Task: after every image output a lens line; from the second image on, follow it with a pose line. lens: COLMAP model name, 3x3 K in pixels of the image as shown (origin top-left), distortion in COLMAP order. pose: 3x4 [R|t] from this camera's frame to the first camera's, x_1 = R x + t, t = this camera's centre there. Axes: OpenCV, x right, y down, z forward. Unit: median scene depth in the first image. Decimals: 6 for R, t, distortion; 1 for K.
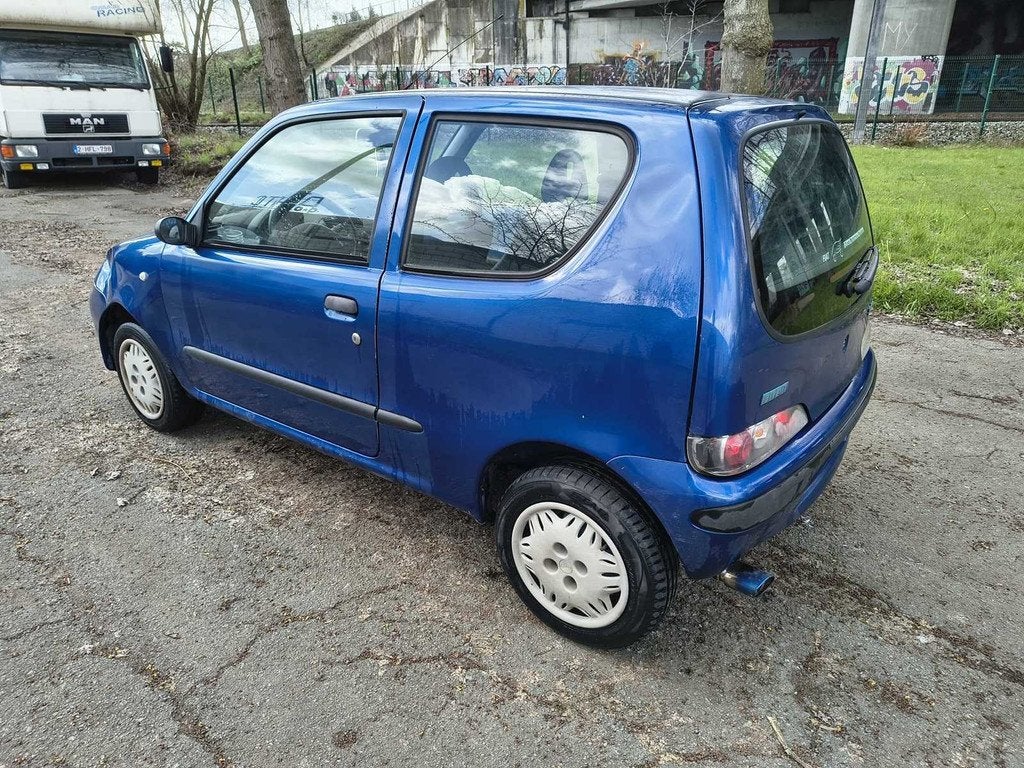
lens RADIAL K [[739.3, 0, 510.1], [0, 739.3, 336.3], [0, 0, 1]] dist [0.019109, 0.000356]
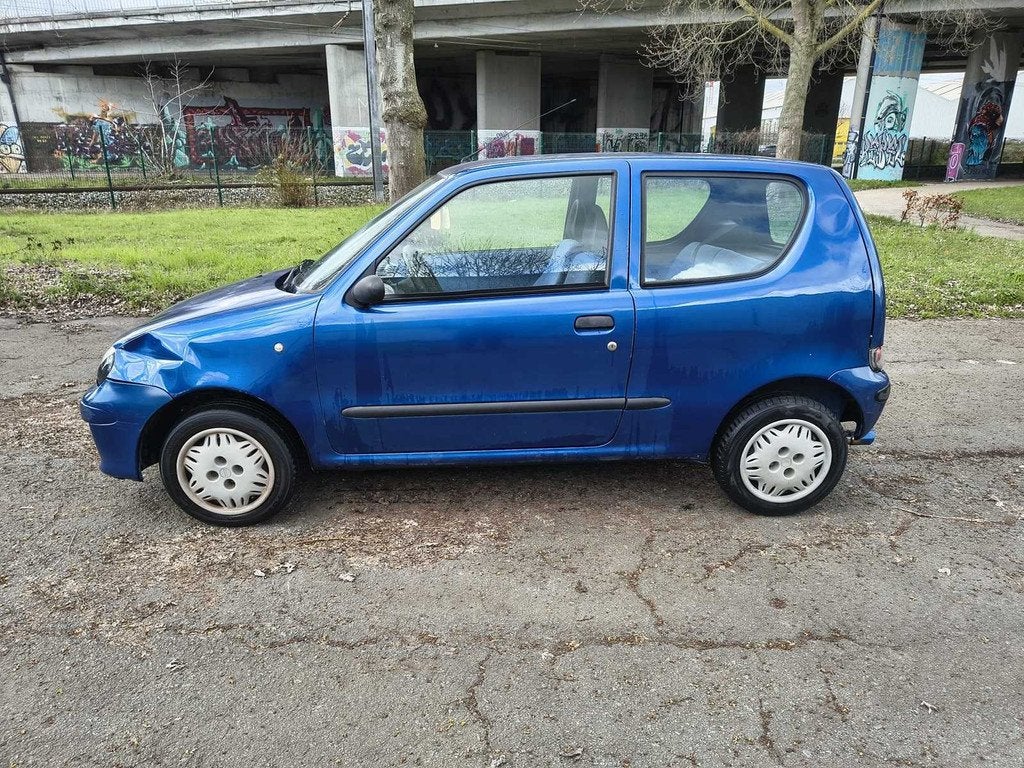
lens RADIAL K [[739.3, 0, 510.1], [0, 739.3, 336.3], [0, 0, 1]] dist [0.019109, 0.000356]
pose [[0.765902, -0.151500, 0.624854, -0.912119], [0.200575, 0.979643, -0.008330, -0.030810], [-0.610872, 0.131710, 0.780697, 0.090018]]
